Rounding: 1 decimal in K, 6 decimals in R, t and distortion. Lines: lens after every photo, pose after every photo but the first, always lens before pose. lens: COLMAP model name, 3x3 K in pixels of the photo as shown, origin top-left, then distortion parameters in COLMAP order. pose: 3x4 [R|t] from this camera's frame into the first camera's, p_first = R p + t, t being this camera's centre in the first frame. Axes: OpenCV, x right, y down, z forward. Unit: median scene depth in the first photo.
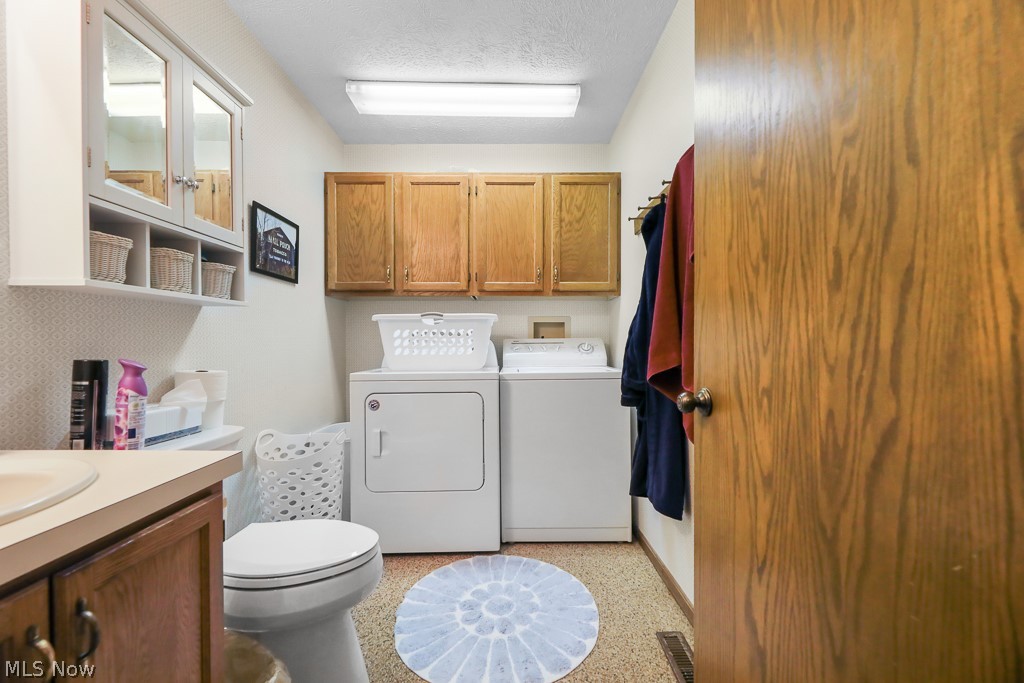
lens RADIAL K [[413.0, 0, 512.4], [0, 413.0, 349.8], [0, 0, 1]] dist [0.001000, -0.000187]
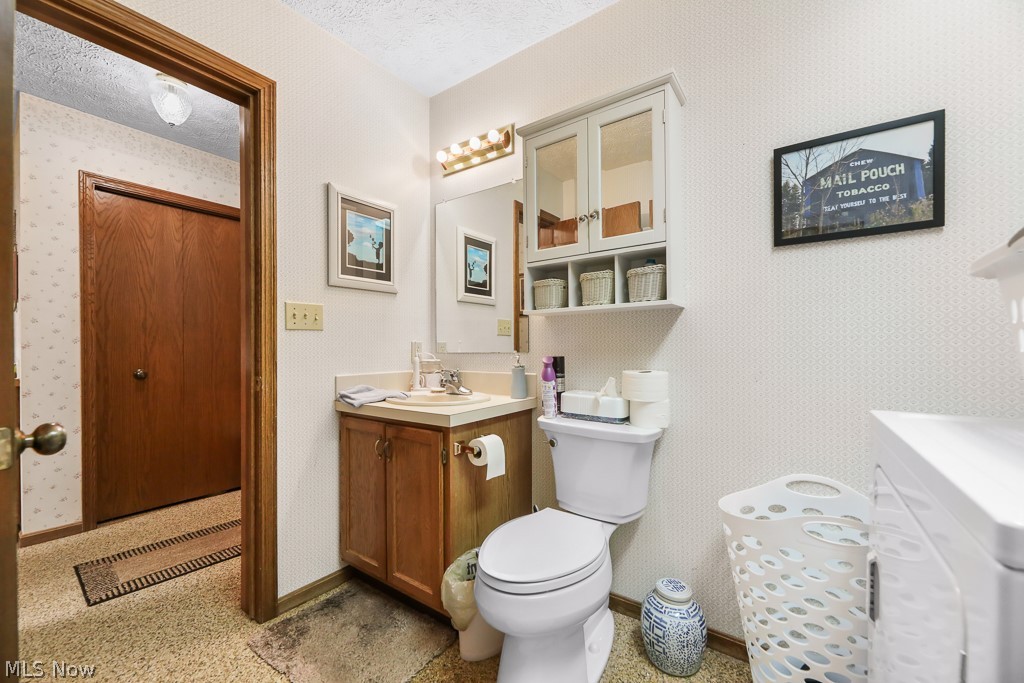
lens RADIAL K [[413.0, 0, 512.4], [0, 413.0, 349.8], [0, 0, 1]] dist [0.001000, -0.000187]
pose [[-0.585516, 0.002945, -0.810656, 0.226624], [-0.008349, 0.999918, 0.009663, -0.009350], [0.810618, 0.012426, -0.585444, 0.999519]]
